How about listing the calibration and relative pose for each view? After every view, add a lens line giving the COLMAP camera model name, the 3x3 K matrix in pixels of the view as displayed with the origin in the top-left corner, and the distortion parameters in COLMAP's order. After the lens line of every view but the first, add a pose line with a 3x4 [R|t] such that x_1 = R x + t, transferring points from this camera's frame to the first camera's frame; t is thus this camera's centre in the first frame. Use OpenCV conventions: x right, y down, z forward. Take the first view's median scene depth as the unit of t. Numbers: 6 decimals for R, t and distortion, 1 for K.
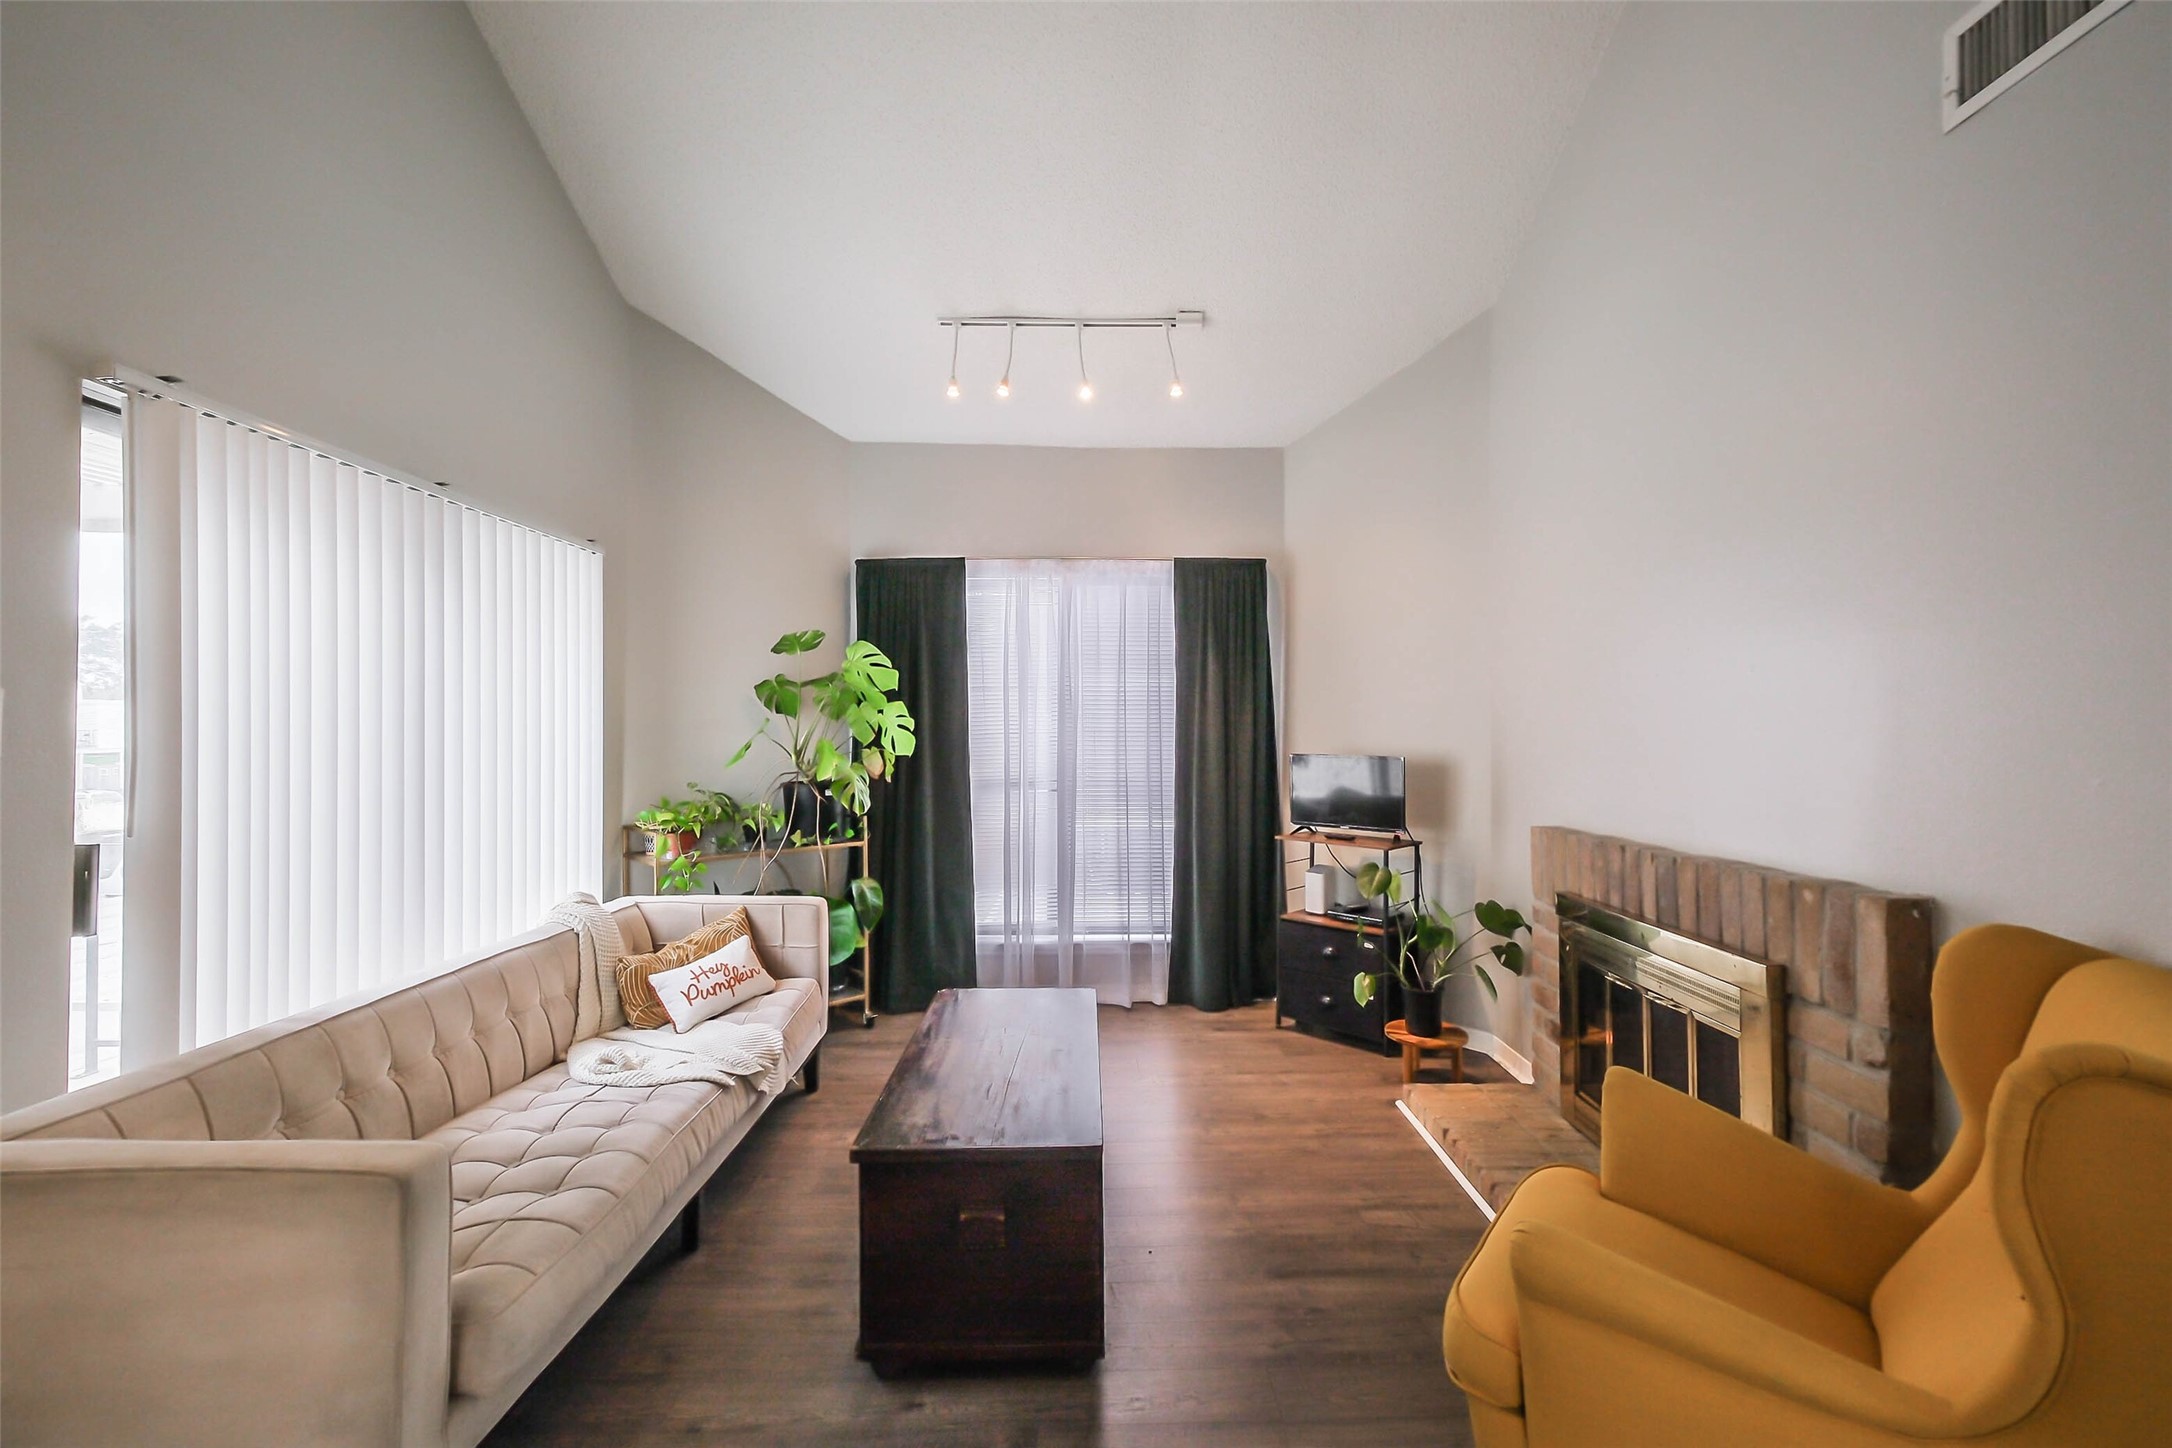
lens RADIAL K [[948.4, 0, 1094.3], [0, 948.4, 718.4], [0, 0, 1]] dist [0.016483, -0.000675]
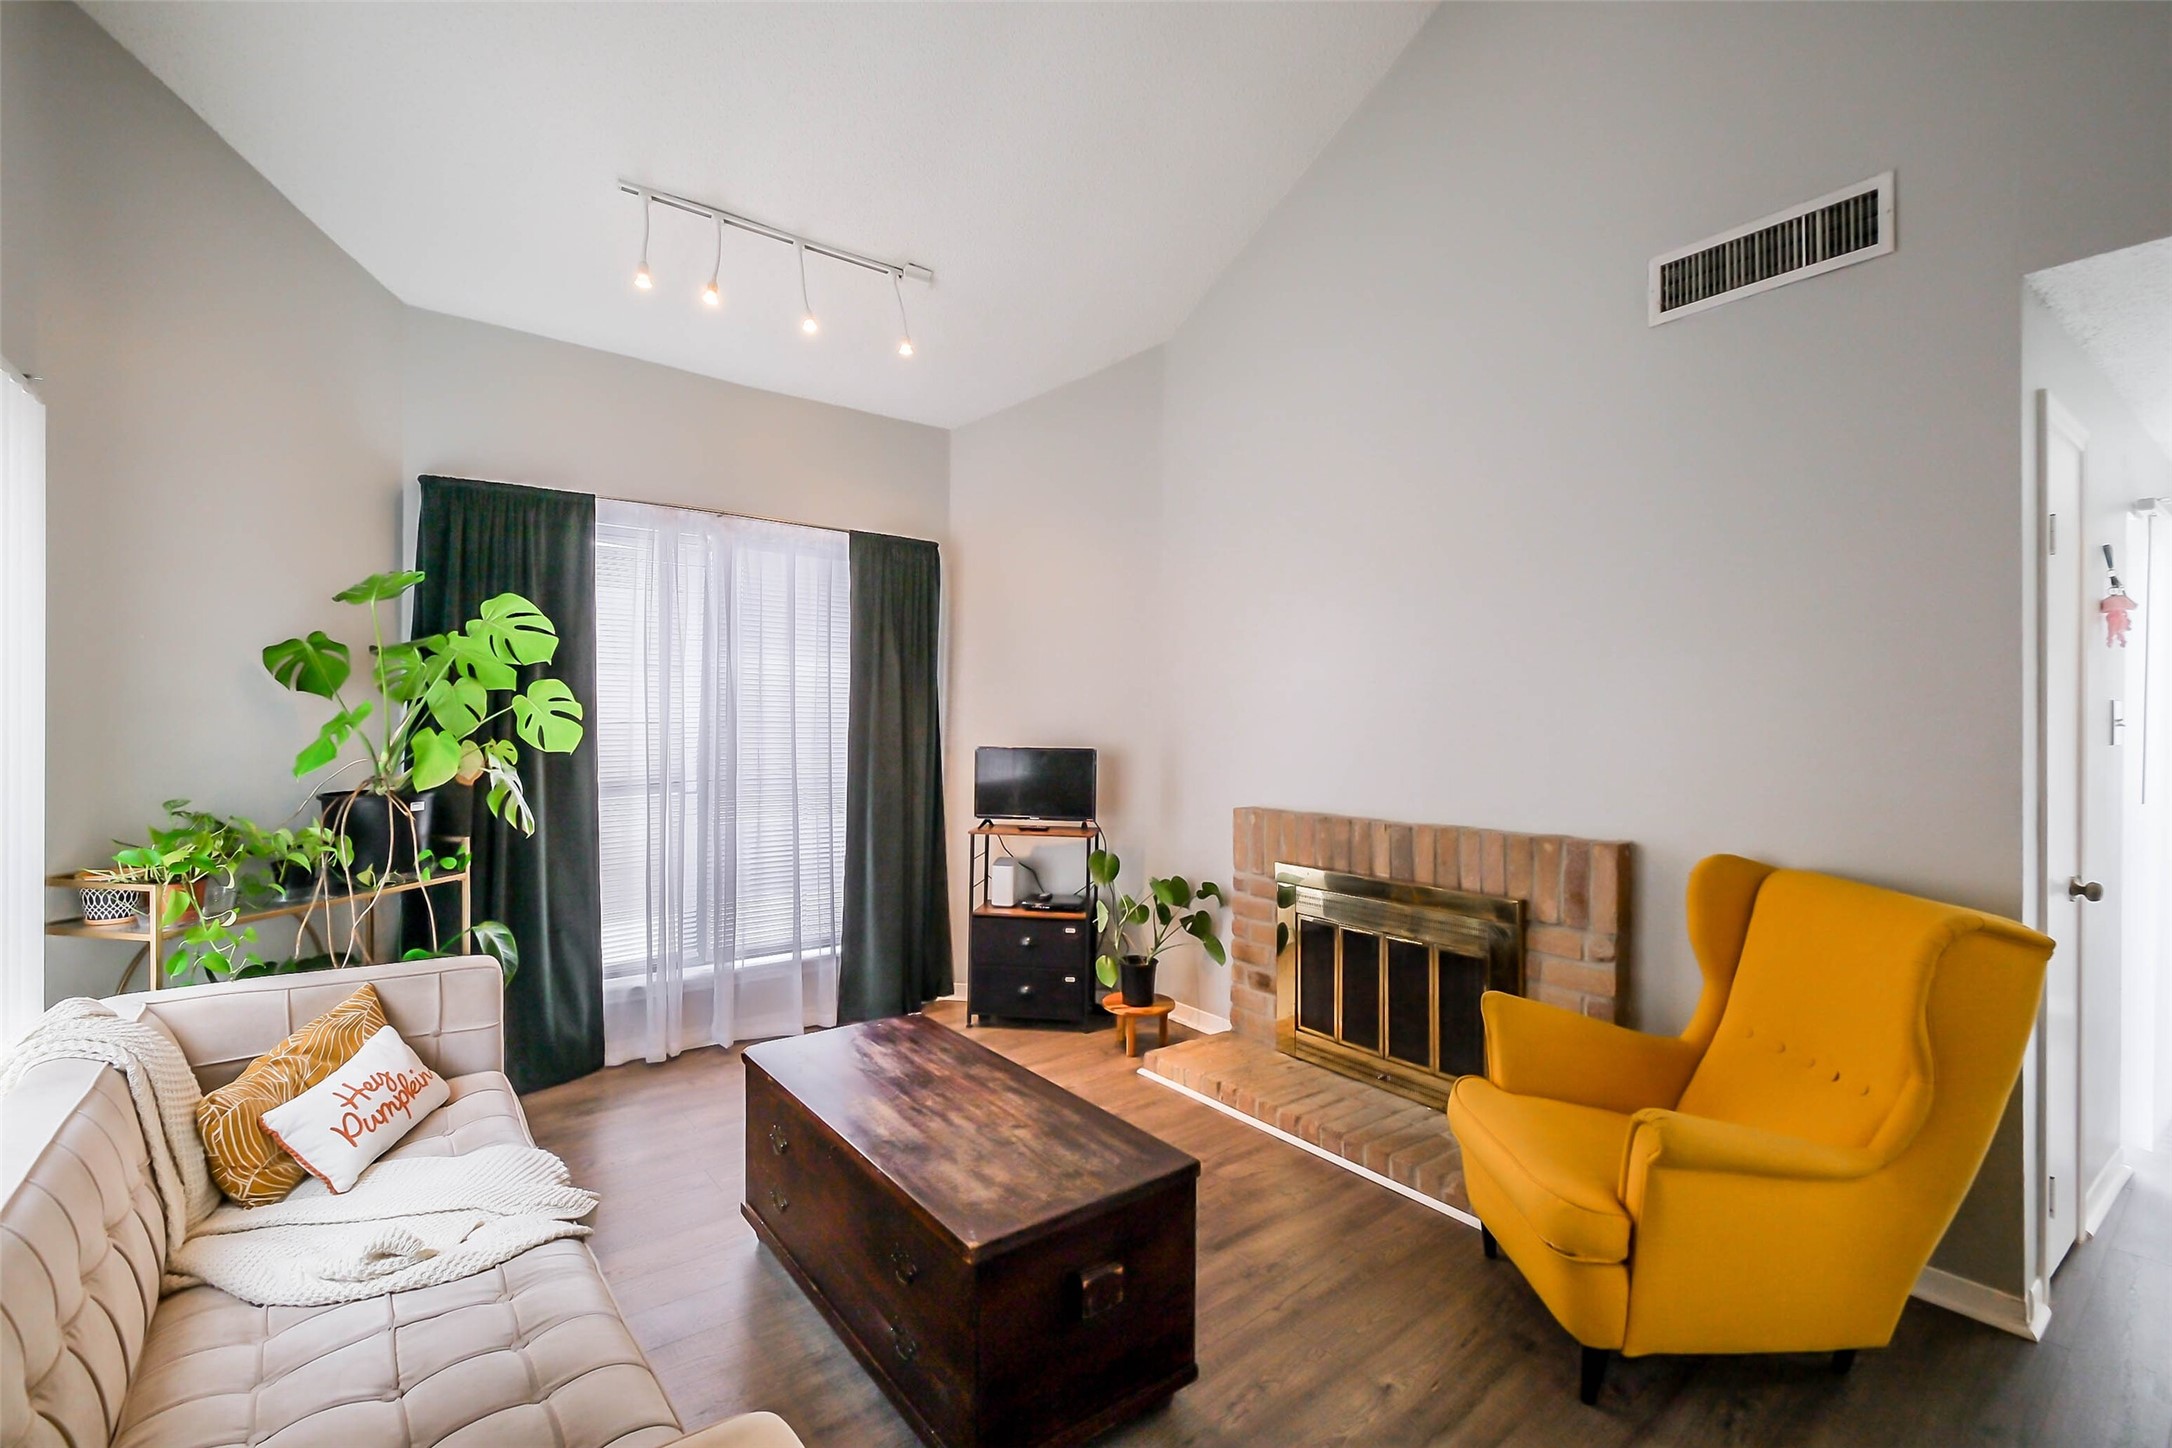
lens RADIAL K [[963.6, 0, 1086.0], [0, 963.6, 724.0], [0, 0, 1]] dist [-0.000488, -0.000123]
pose [[0.801652, 0.006797, 0.597752, -0.327070], [-0.016820, 0.999796, 0.011189, 0.001516], [-0.597554, -0.019024, 0.801603, 0.150057]]
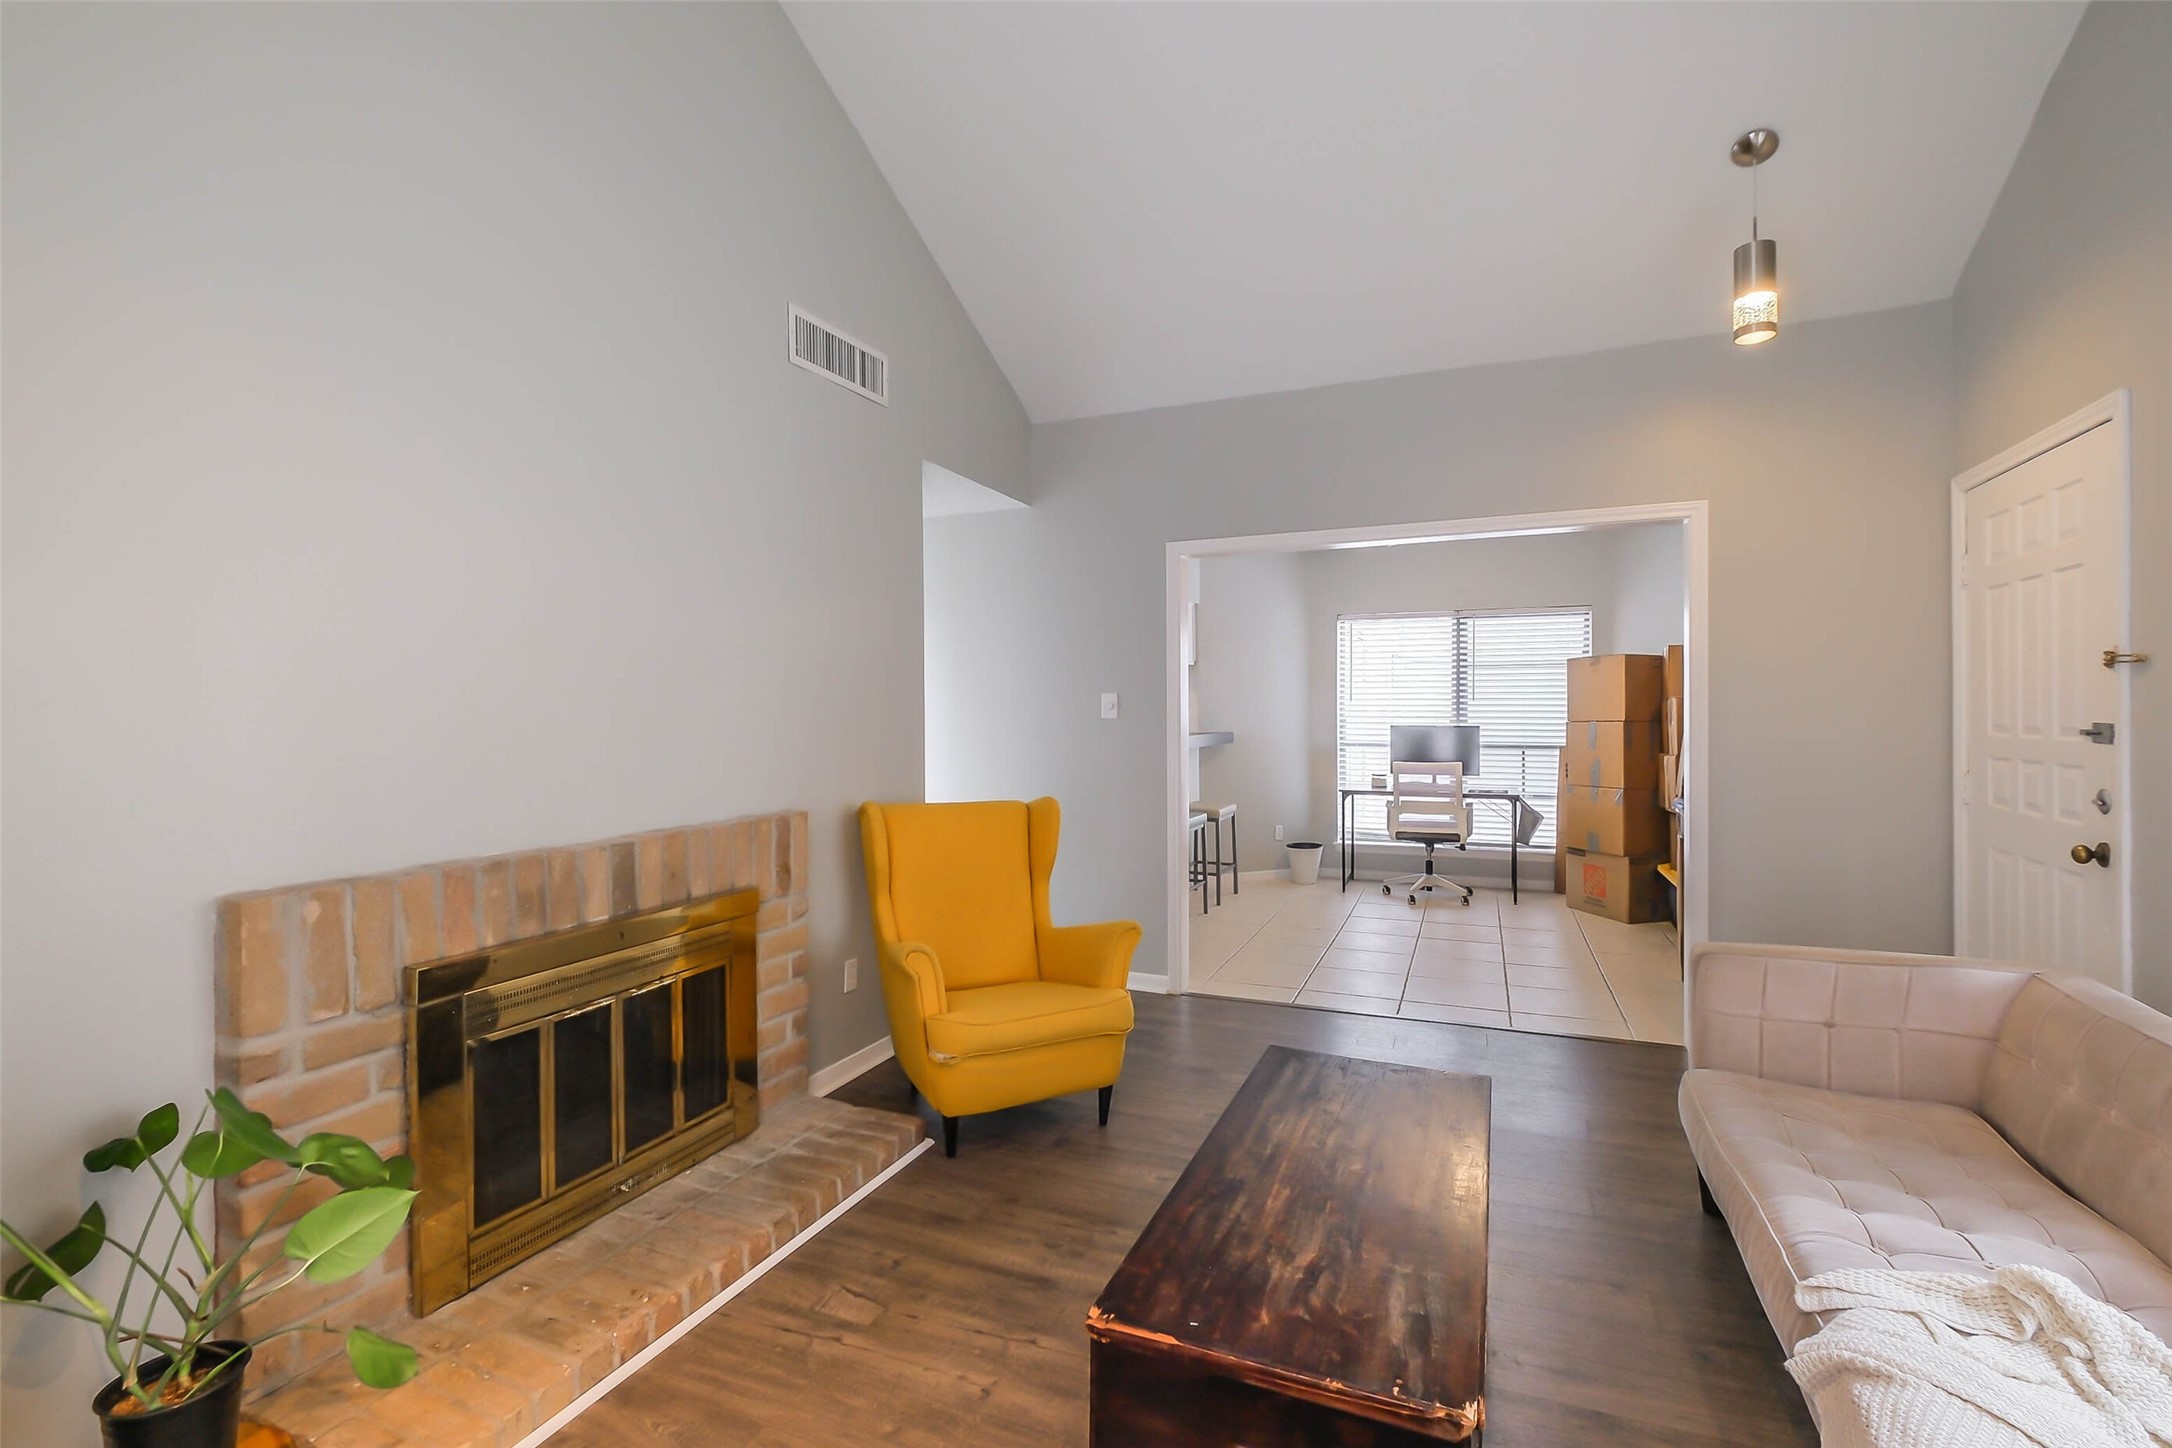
lens RADIAL K [[948.4, 0, 1094.3], [0, 948.4, 718.4], [0, 0, 1]] dist [0.016483, -0.000675]
pose [[-0.916136, -0.002760, 0.400859, -0.137176], [-0.004558, 0.999983, -0.003533, 0.013904], [-0.400843, -0.005064, -0.916133, 1.098680]]
